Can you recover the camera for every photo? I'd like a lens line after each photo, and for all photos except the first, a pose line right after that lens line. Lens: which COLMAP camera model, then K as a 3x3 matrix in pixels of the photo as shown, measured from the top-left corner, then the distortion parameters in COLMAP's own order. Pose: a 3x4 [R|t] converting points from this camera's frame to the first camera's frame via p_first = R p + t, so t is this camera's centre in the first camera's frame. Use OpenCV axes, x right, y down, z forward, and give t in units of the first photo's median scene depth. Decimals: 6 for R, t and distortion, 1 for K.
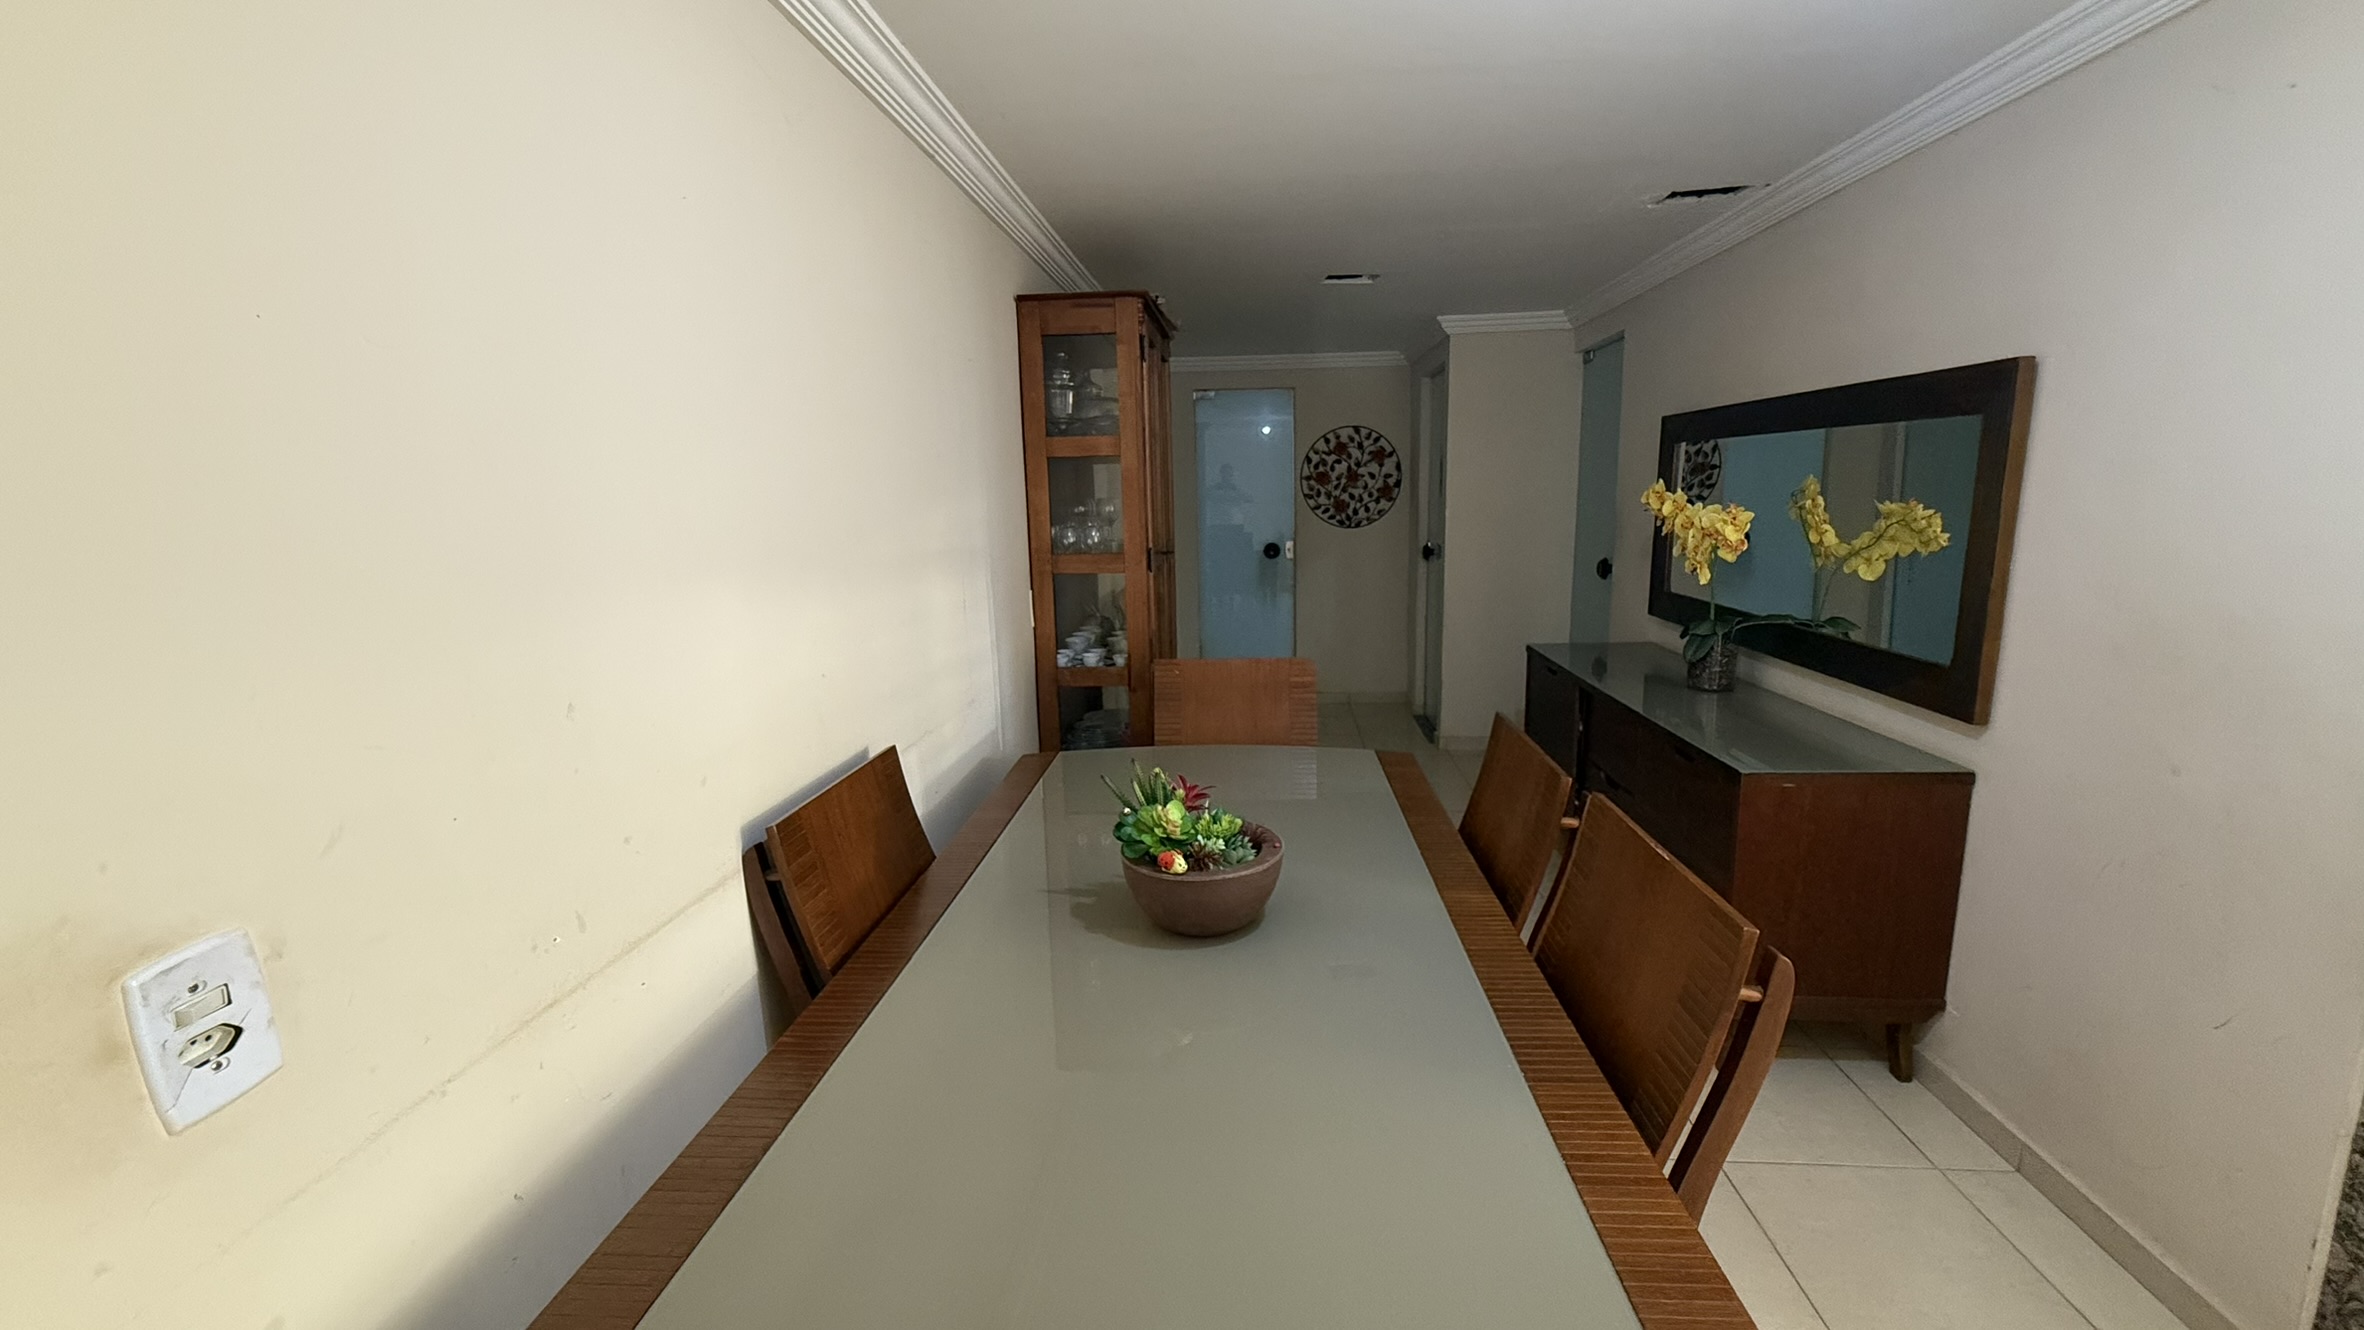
lens RADIAL K [[946.1, 0, 1189.7], [0, 946.1, 660.3], [0, 0, 1]] dist [0.002192, -0.000142]
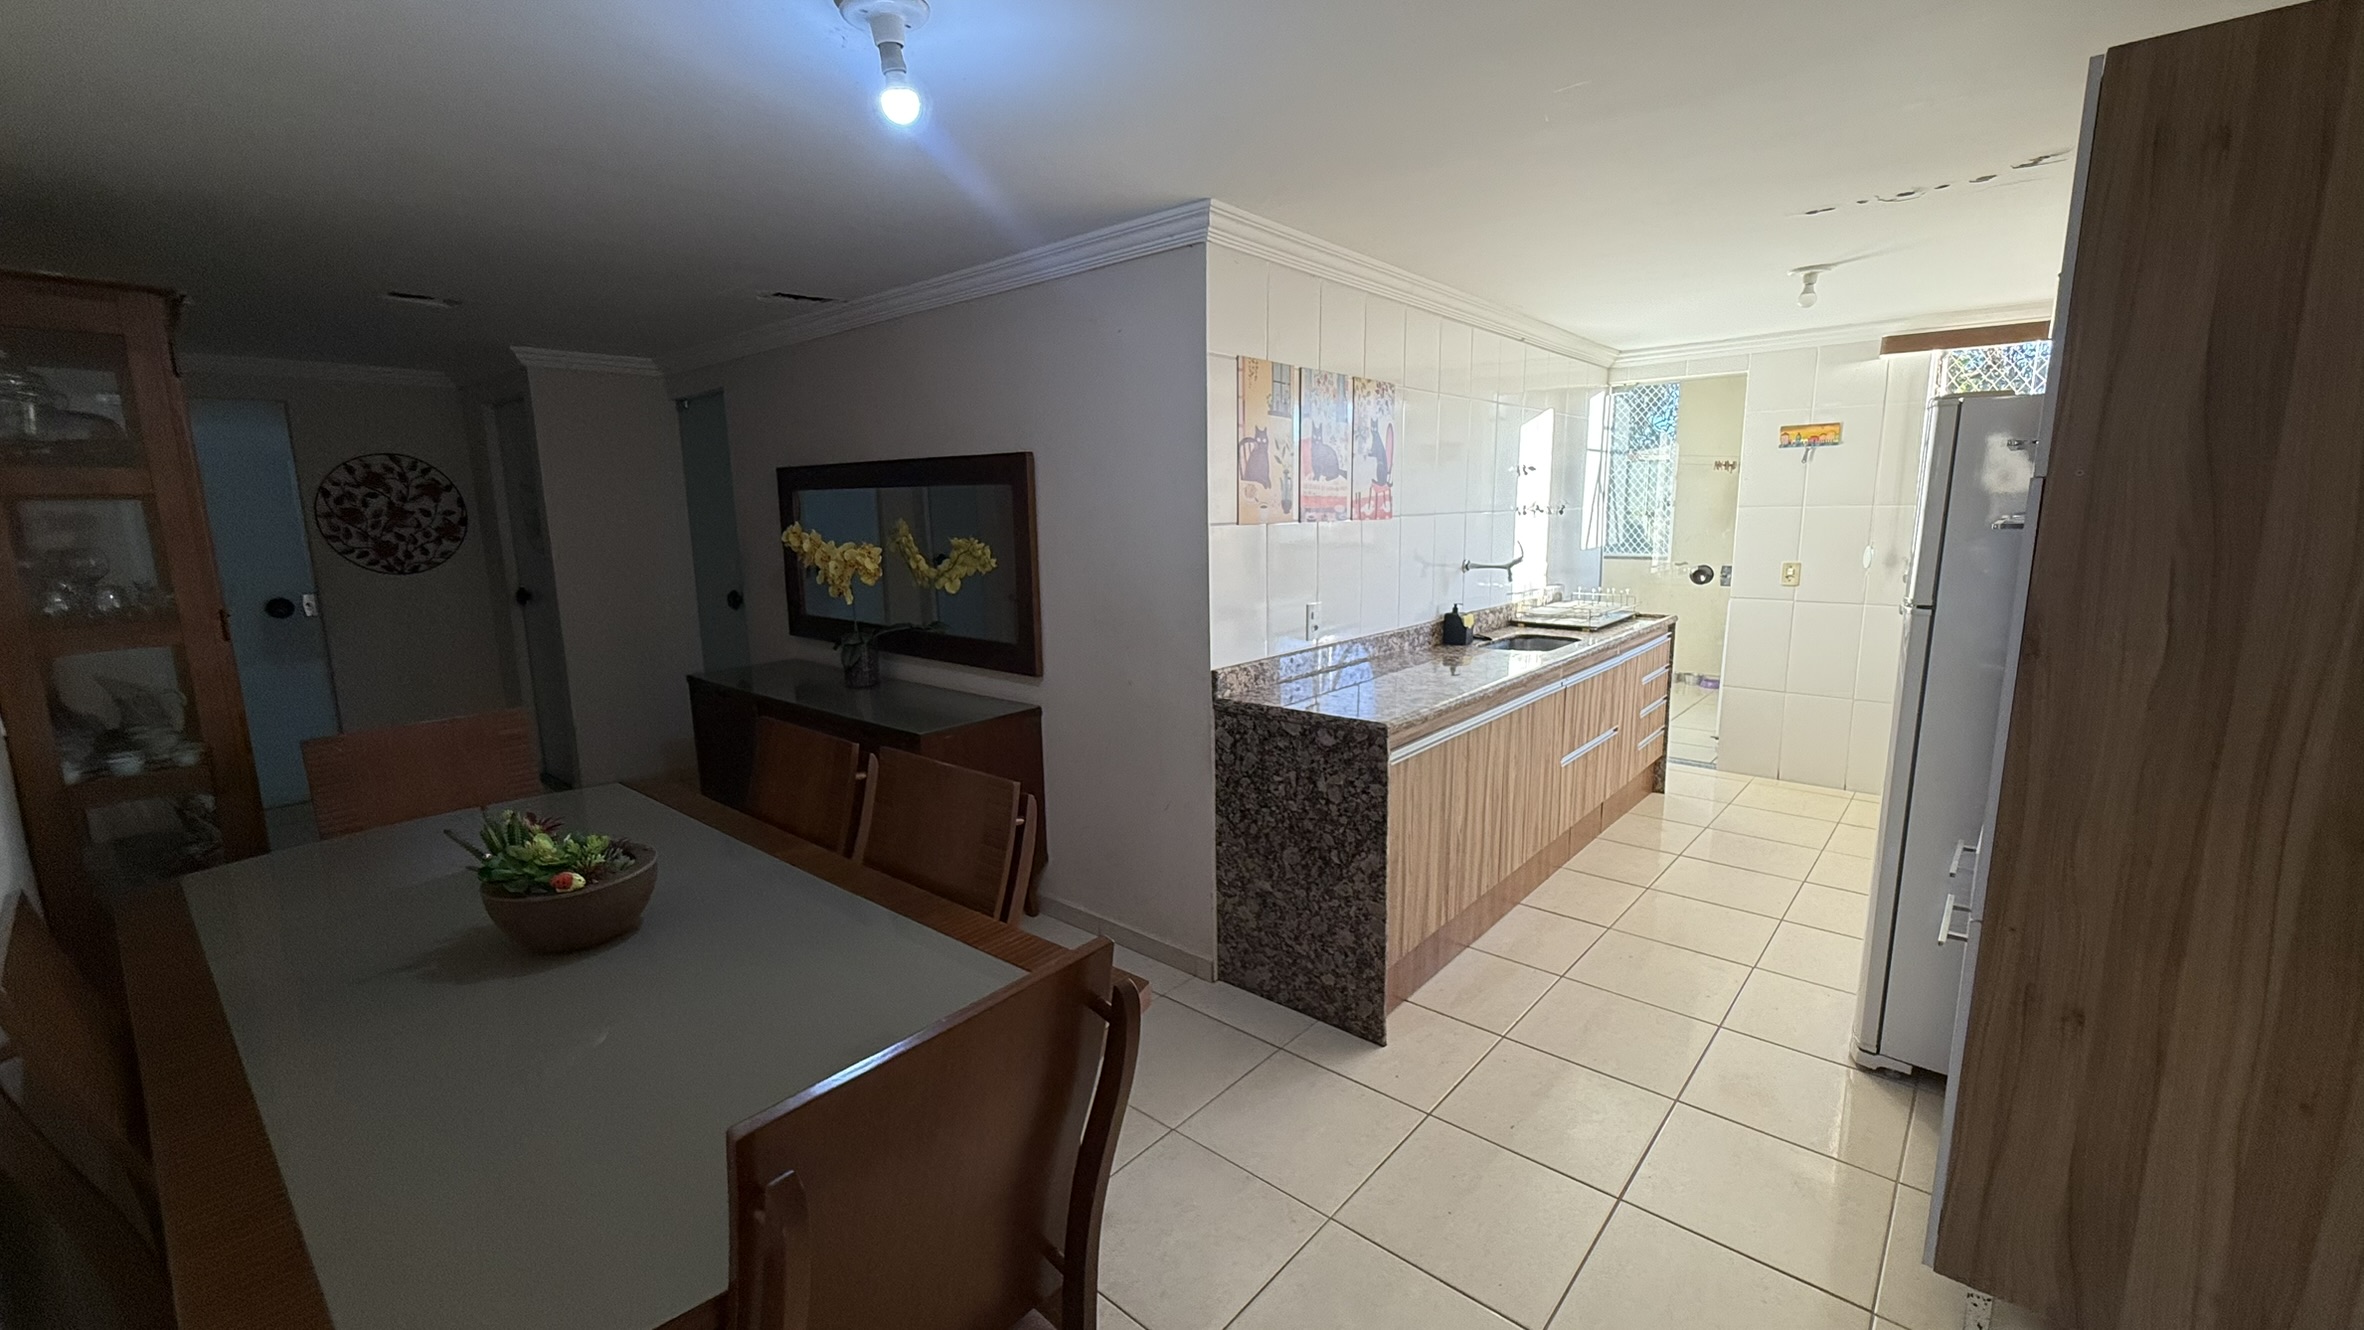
lens RADIAL K [[946.1, 0, 1185.5], [0, 946.1, 667.0], [0, 0, 1]] dist [0.002192, -0.000142]
pose [[0.597328, -0.124963, 0.792202, -0.197106], [0.145592, 0.988270, 0.046113, 0.009360], [-0.788671, 0.087793, 0.608514, -0.118529]]
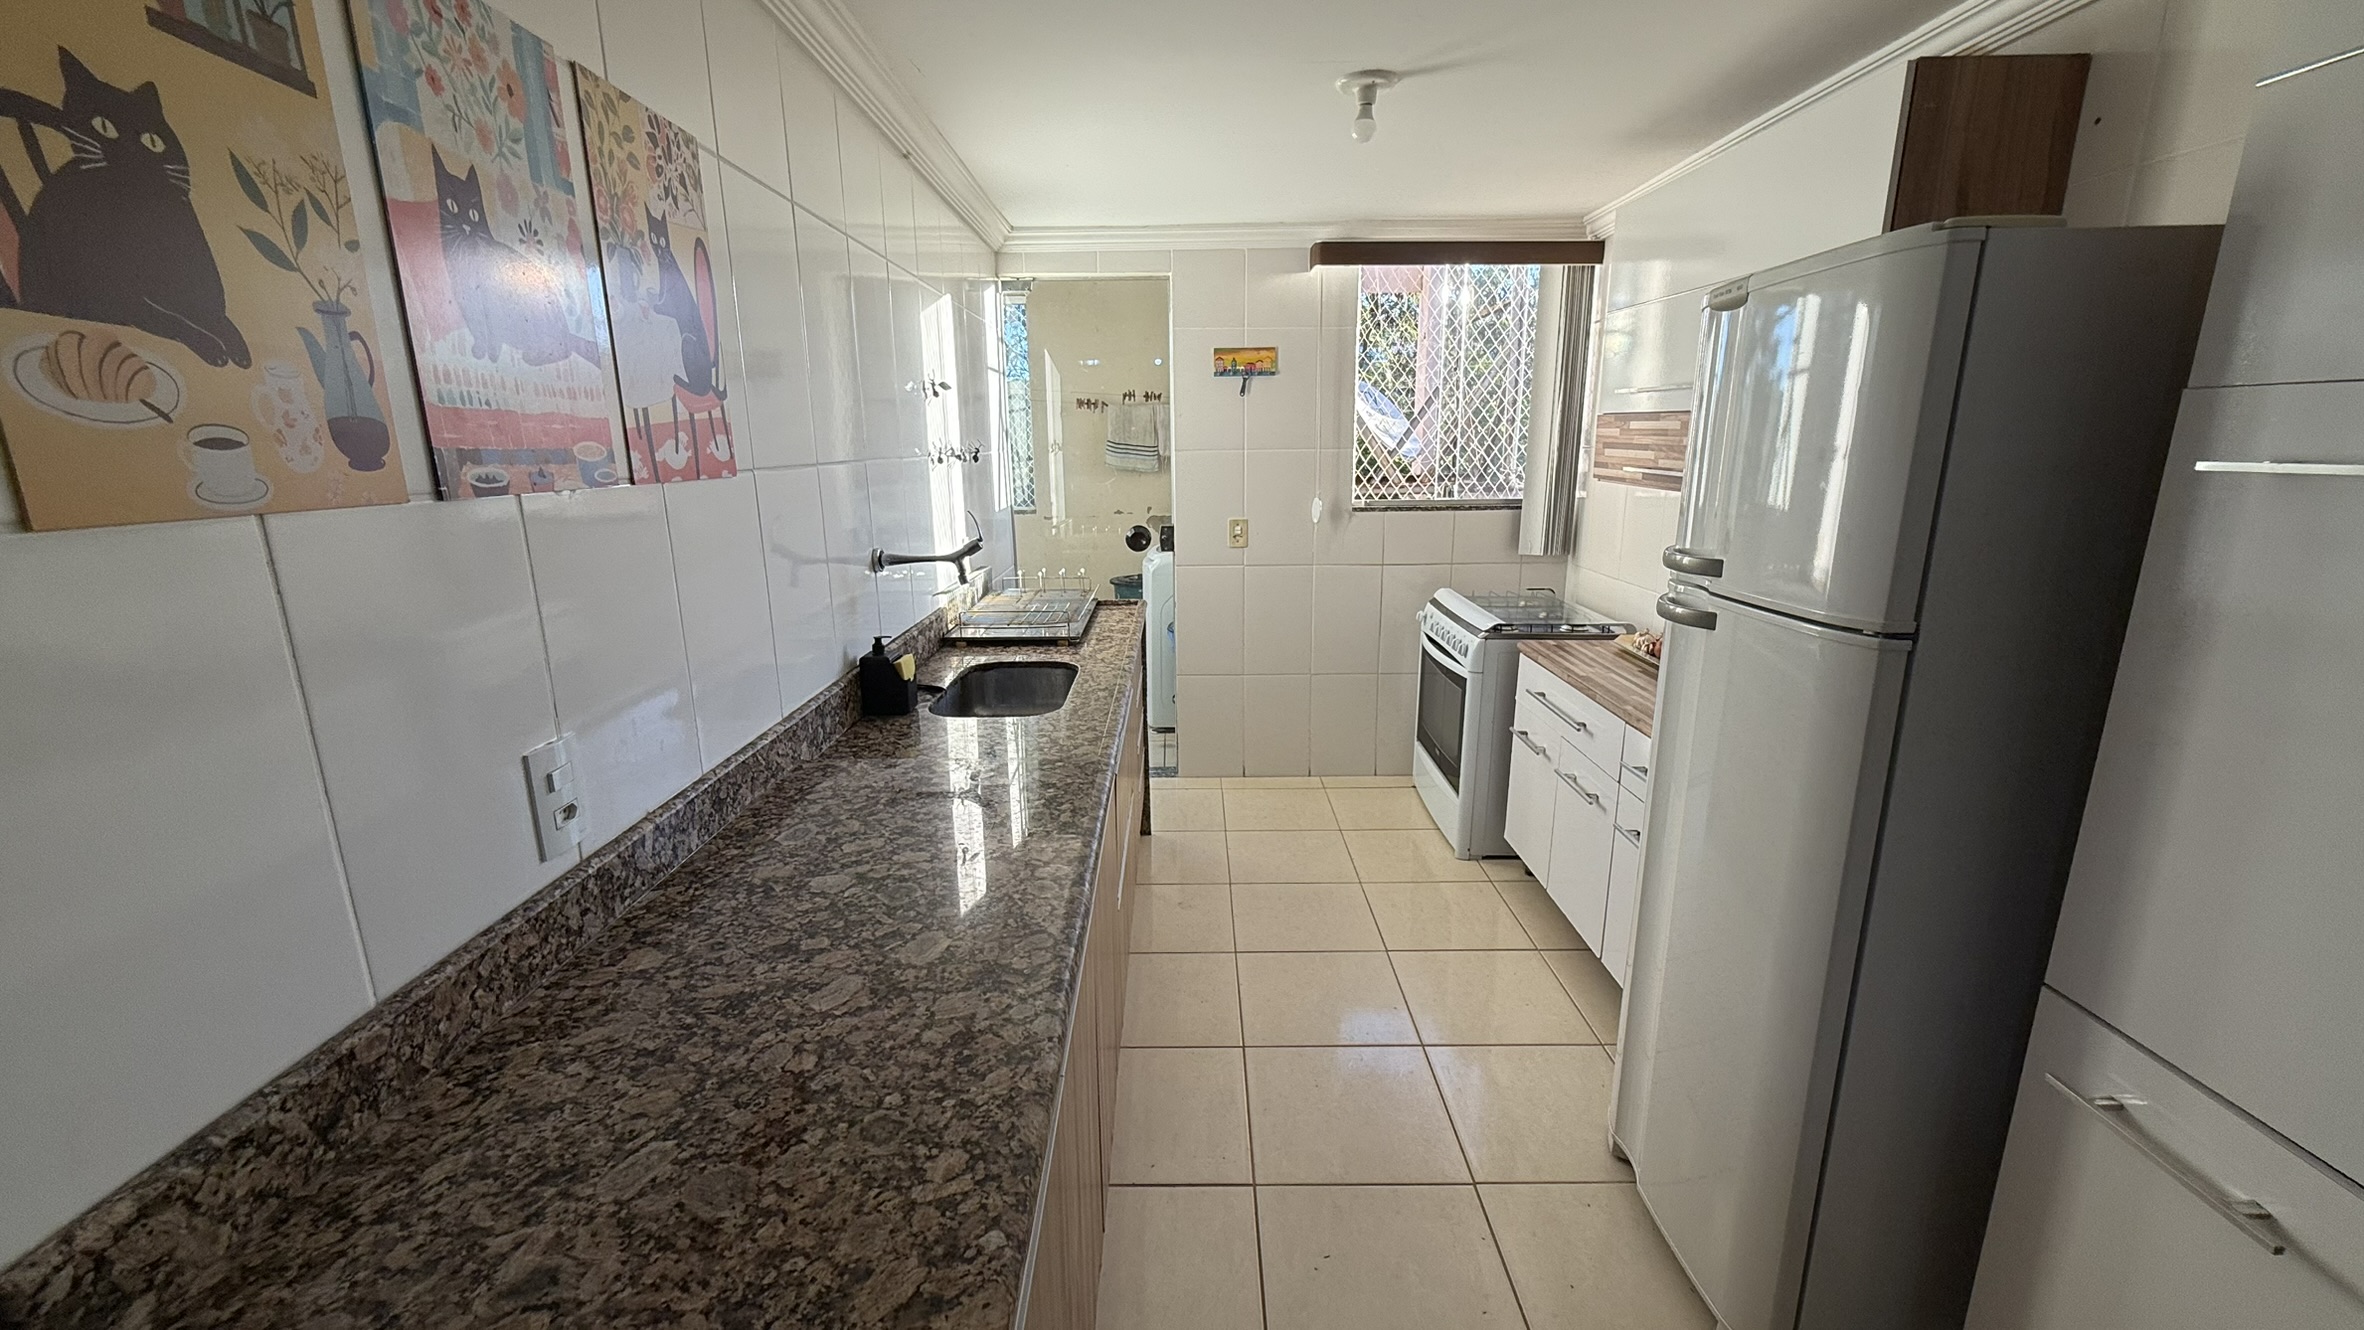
lens RADIAL K [[946.1, 0, 1188.8], [0, 946.1, 665.6], [0, 0, 1]] dist [0.002192, -0.000142]
pose [[-0.075389, -0.210625, 0.974656, 0.340221], [0.189830, 0.956530, 0.221391, -0.046527], [-0.978918, 0.201709, -0.032129, 0.158130]]
